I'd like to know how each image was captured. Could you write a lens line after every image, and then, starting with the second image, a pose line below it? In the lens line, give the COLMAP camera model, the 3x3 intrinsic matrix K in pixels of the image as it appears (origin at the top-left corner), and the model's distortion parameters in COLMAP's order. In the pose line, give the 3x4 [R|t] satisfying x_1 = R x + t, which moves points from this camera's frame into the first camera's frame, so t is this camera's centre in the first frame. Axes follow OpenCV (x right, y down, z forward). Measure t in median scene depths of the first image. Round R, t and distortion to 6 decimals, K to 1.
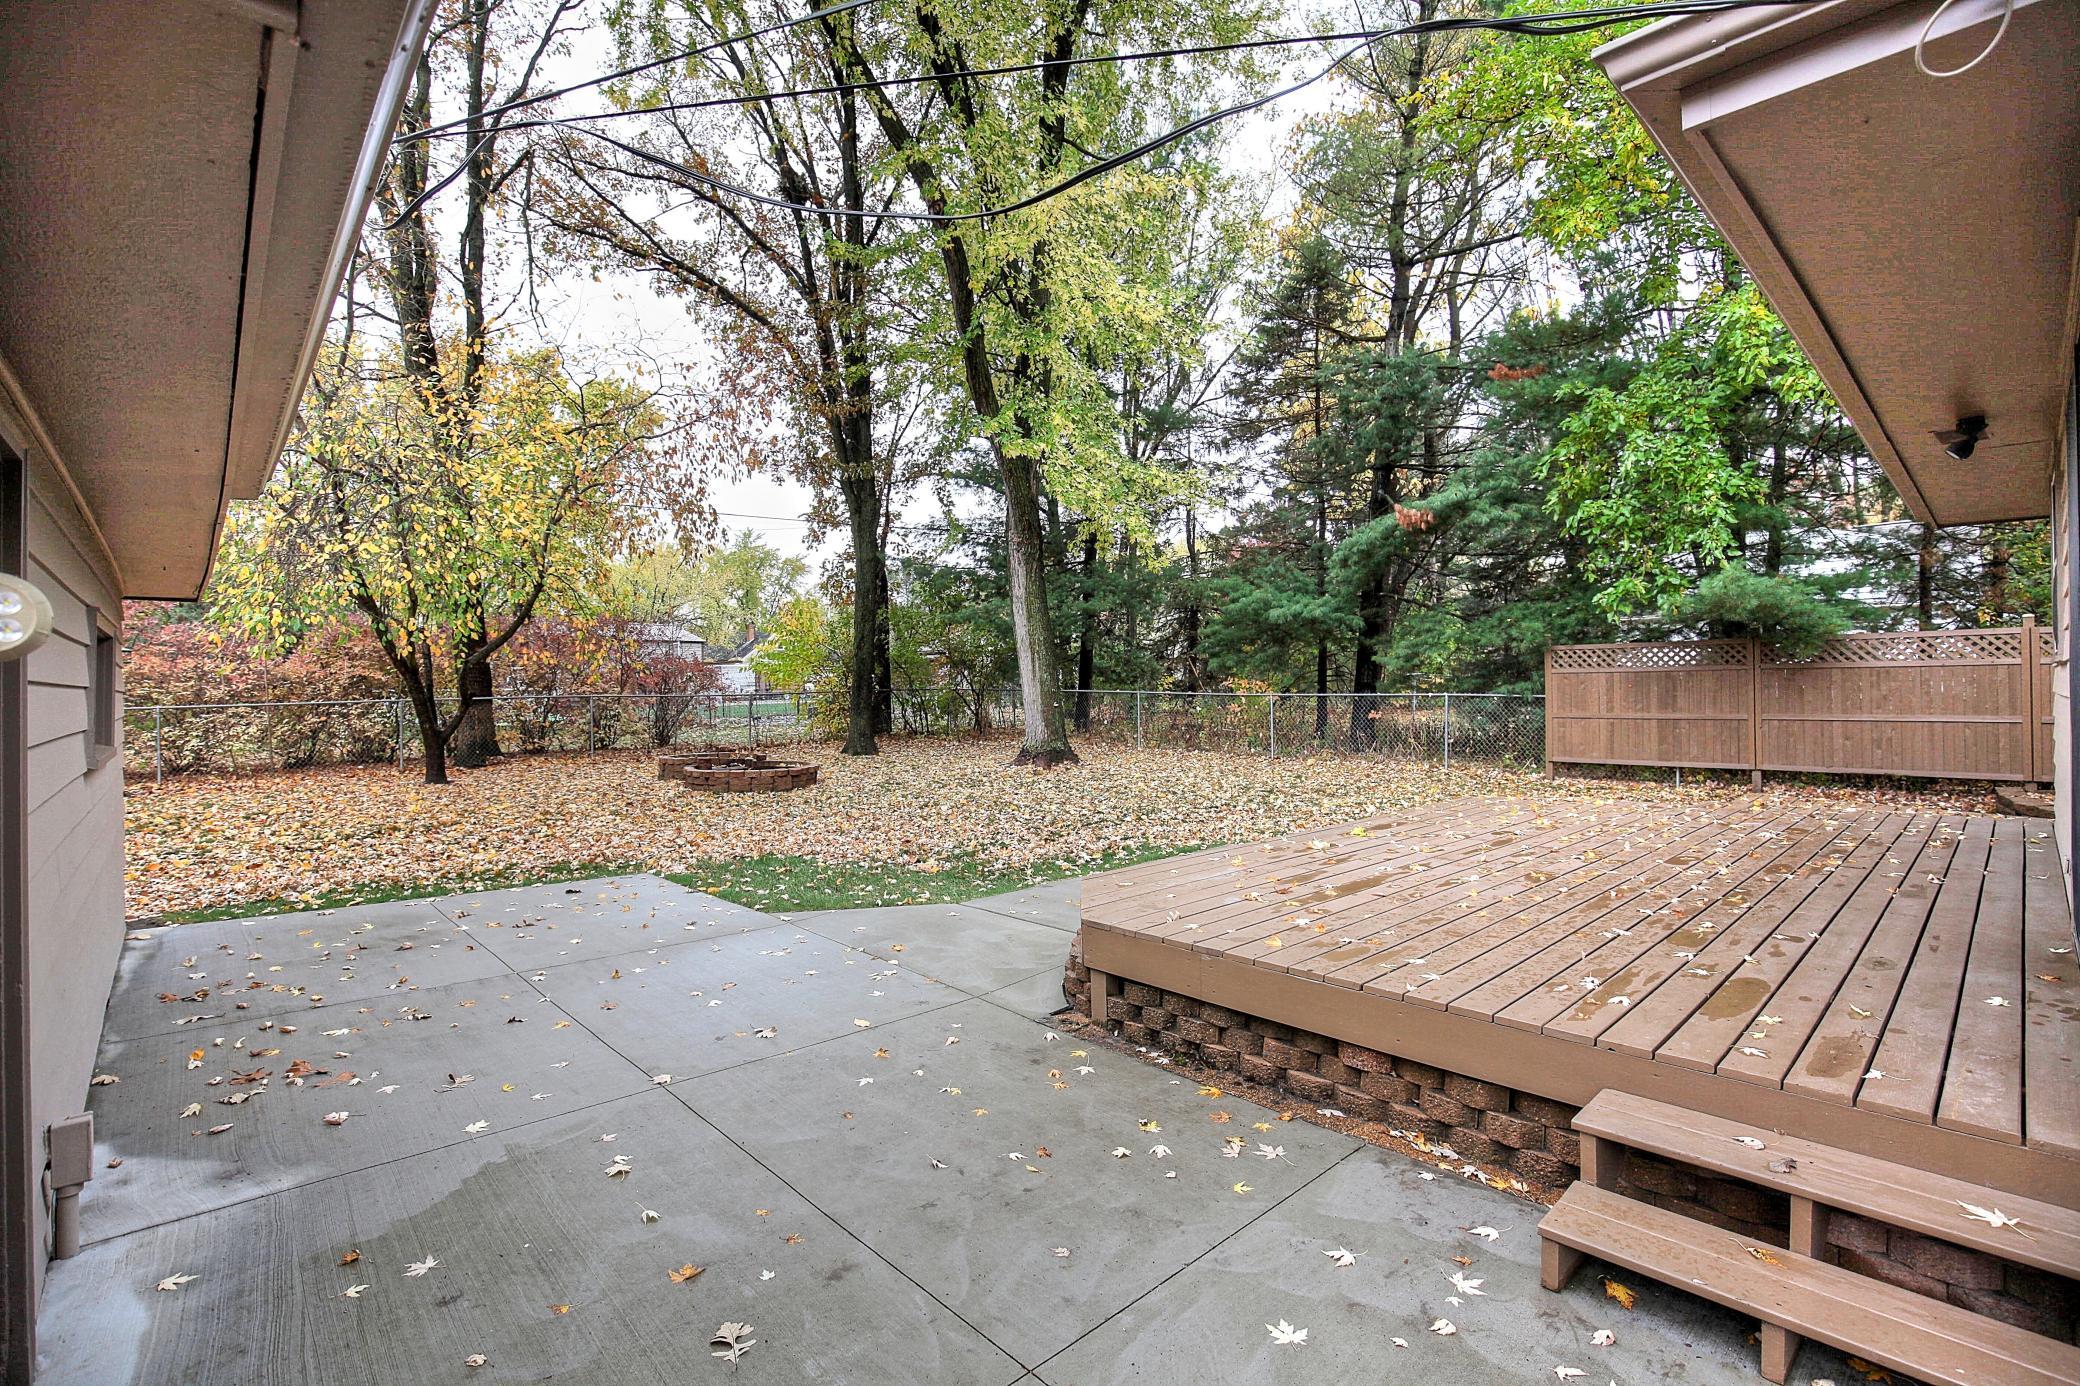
lens RADIAL K [[937.6, 0, 1038.4], [0, 937.6, 679.3], [0, 0, 1]] dist [-0.035255, 0.007582]
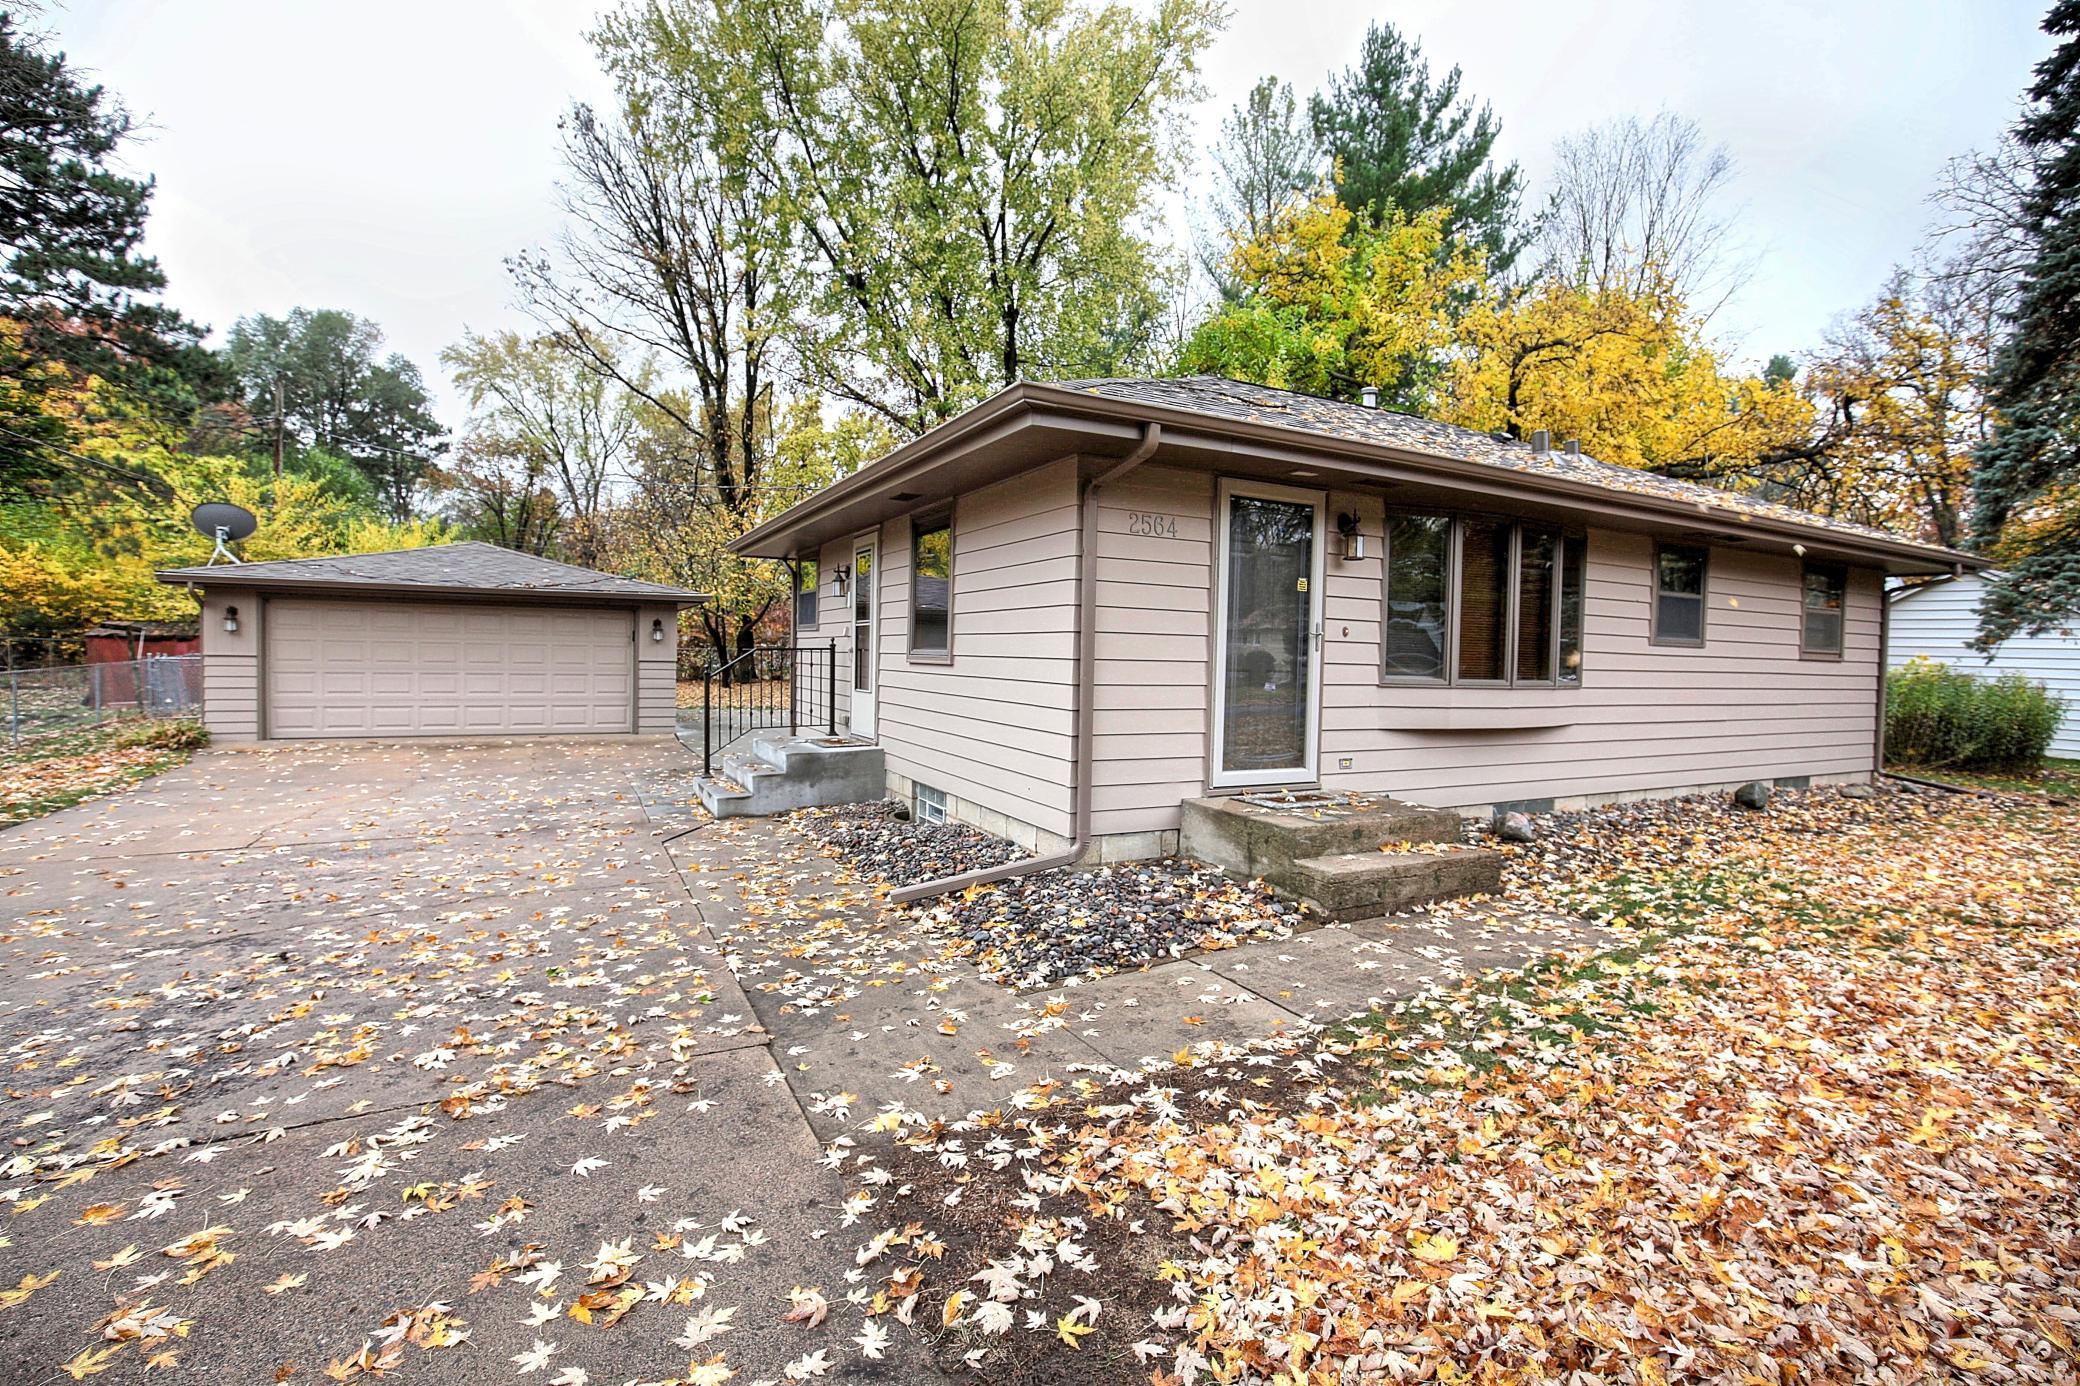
lens RADIAL K [[937.6, 0, 1034.4], [0, 937.6, 684.4], [0, 0, 1]] dist [-0.035255, 0.007582]
pose [[0.961559, 0.037771, -0.271989, 0.586431], [-0.026761, 0.998670, 0.044076, -0.010057], [0.273292, -0.035103, 0.961291, -0.832622]]
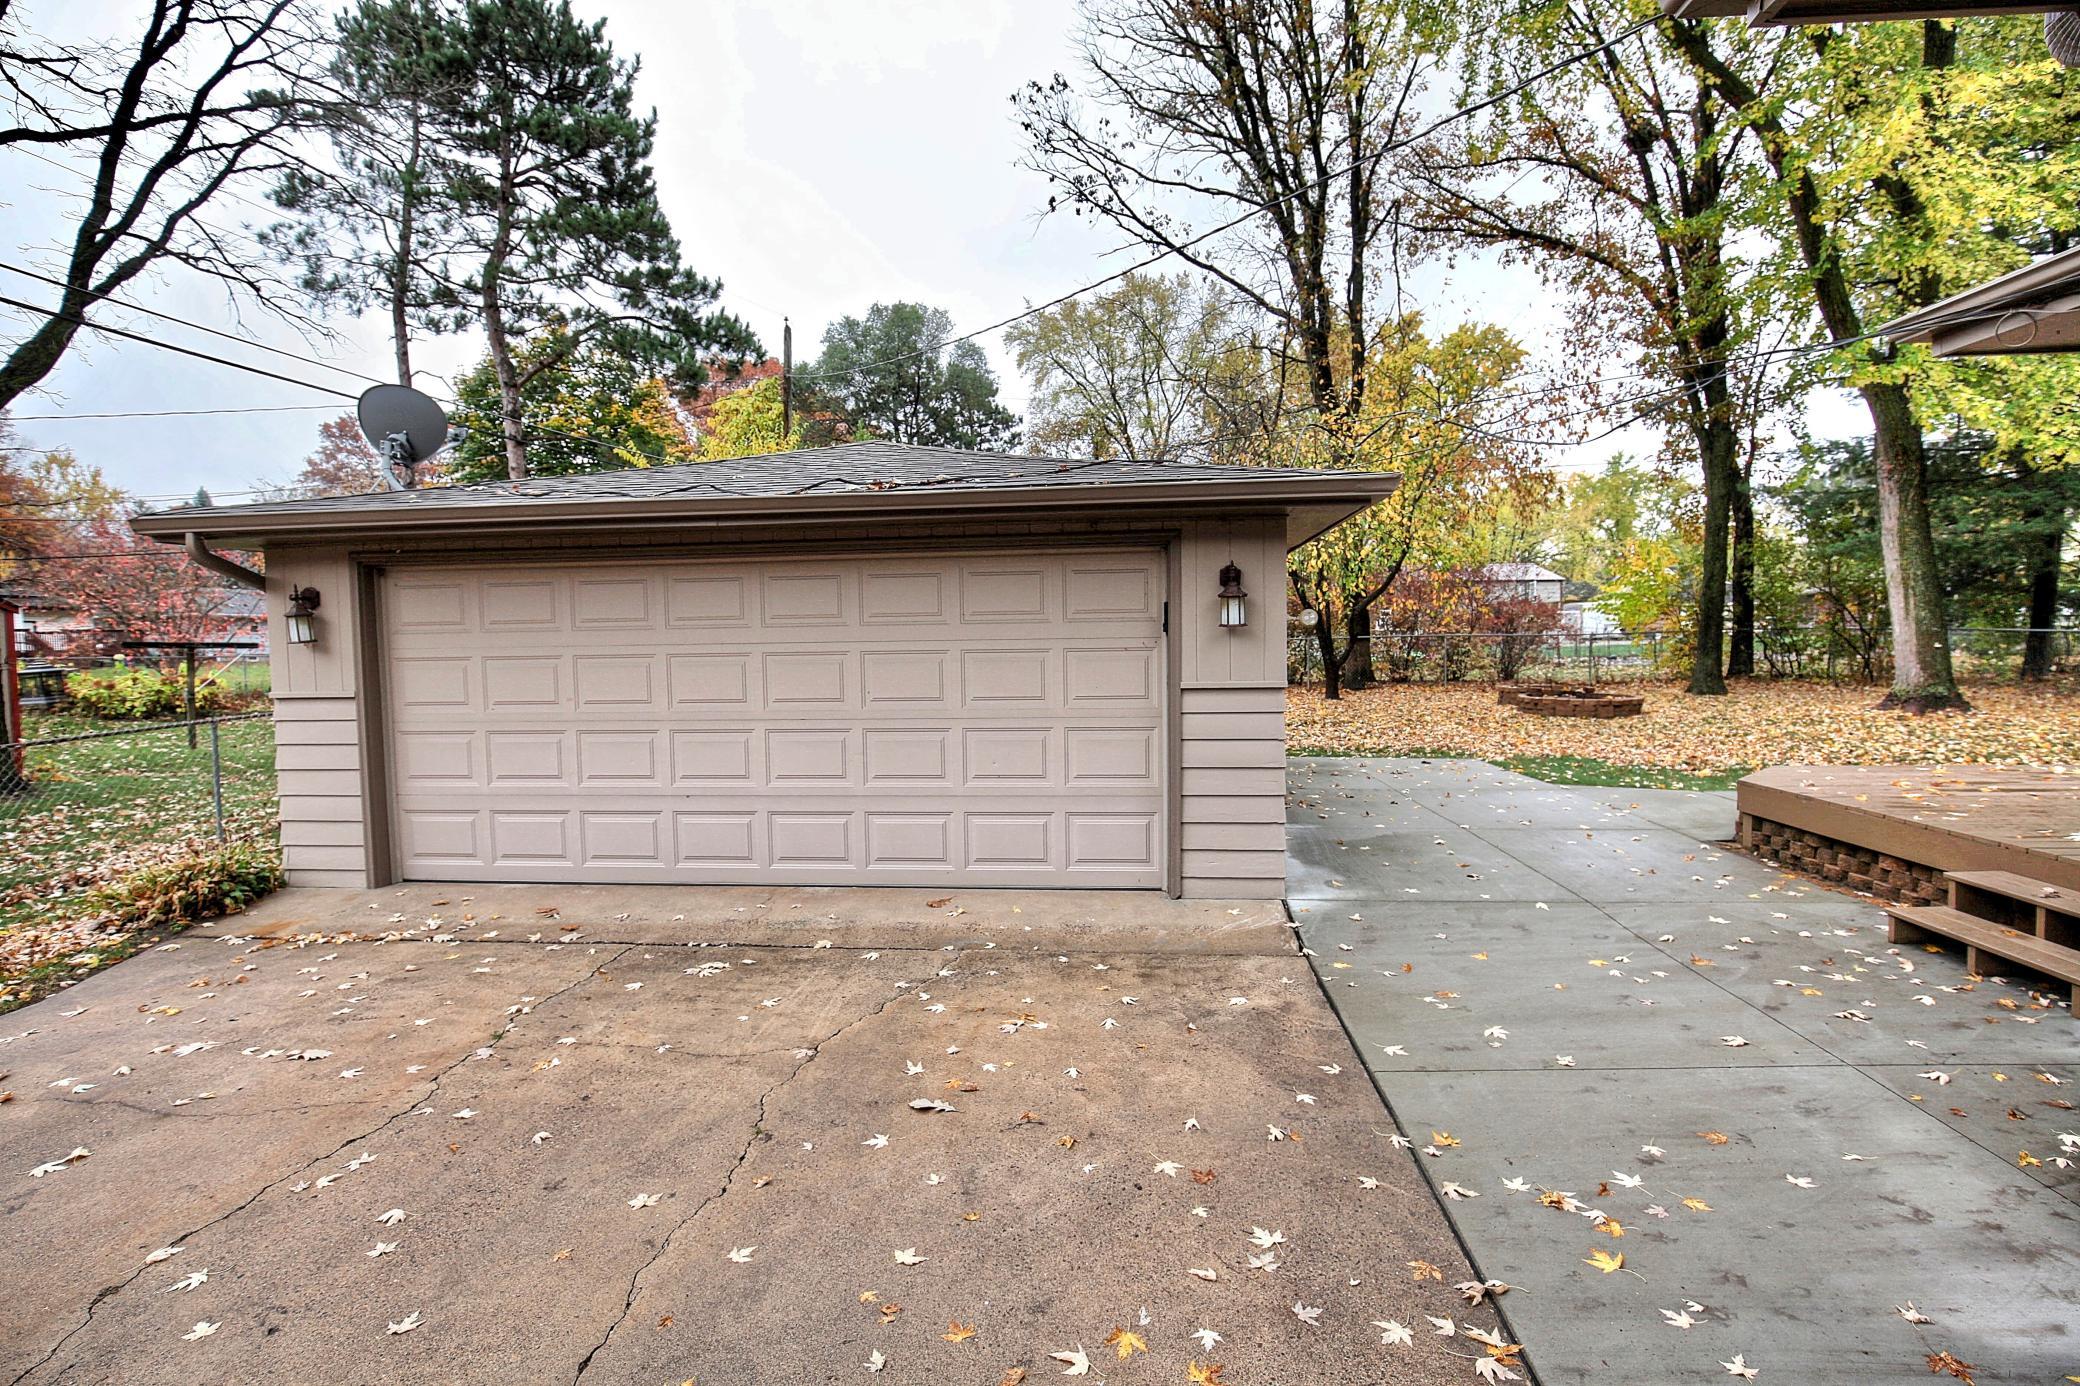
lens RADIAL K [[956.5, 0, 1041.7], [0, 956.5, 698.0], [0, 0, 1]] dist [-0.034697, 0.006632]
pose [[0.657041, 0.047064, -0.752384, 0.124867], [0.016004, 0.996953, 0.076339, -0.004252], [0.753685, -0.062199, 0.654286, -0.240951]]
